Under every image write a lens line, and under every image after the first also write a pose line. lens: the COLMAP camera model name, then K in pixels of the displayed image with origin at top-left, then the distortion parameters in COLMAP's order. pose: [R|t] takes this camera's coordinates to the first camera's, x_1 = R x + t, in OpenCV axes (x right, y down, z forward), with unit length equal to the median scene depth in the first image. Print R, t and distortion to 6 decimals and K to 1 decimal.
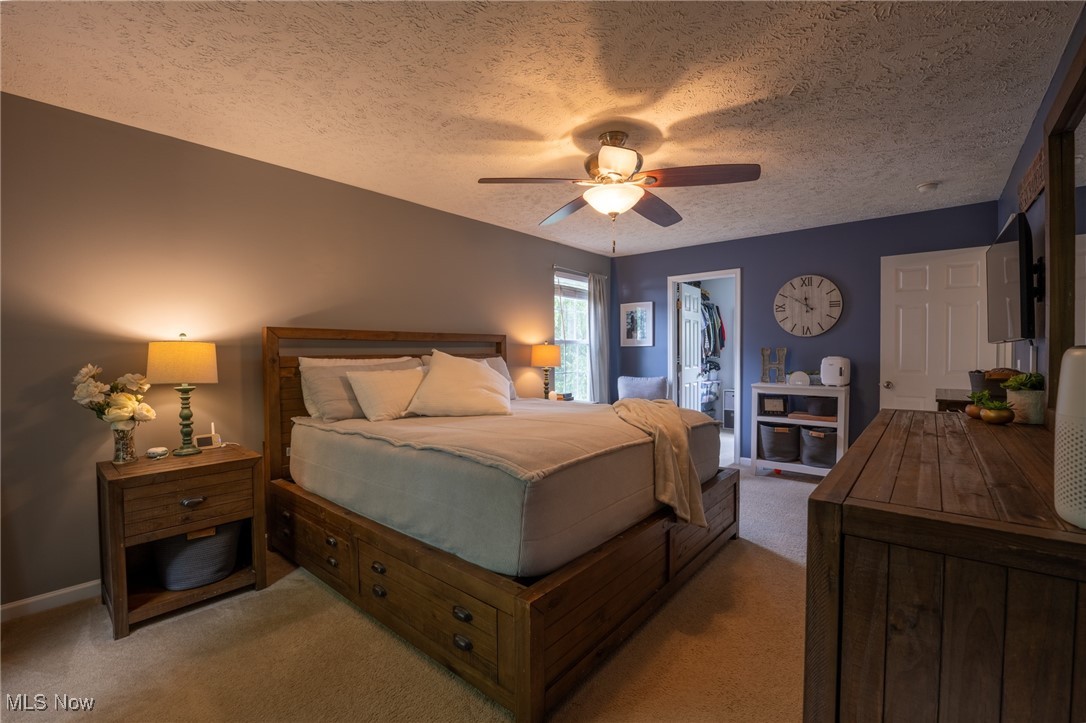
lens RADIAL K [[480.3, 0, 543.0], [0, 480.3, 361.5], [0, 0, 1]] dist [0.124530, 0.000017]
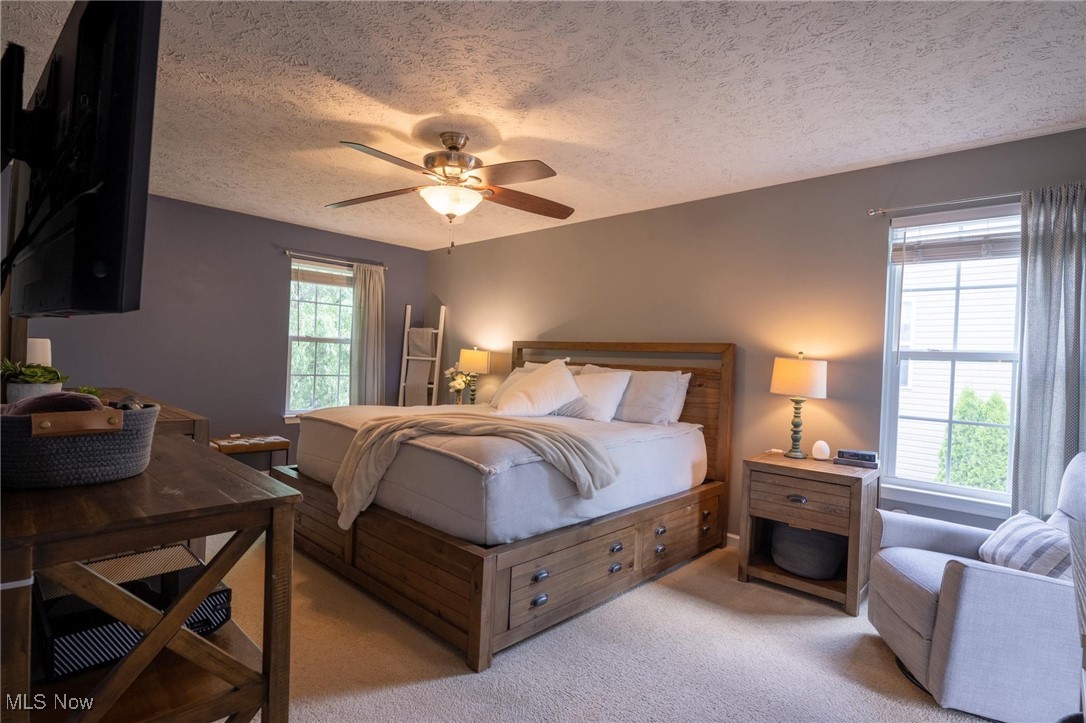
lens RADIAL K [[524.8, 0, 543.0], [0, 524.8, 361.5], [0, 0, 1]] dist [-0.028479, 0.000006]
pose [[-0.069375, 0.012091, -0.997517, 0.569718], [-0.056782, 0.998258, 0.016049, -0.019545], [0.995973, 0.057754, -0.068567, 0.624441]]
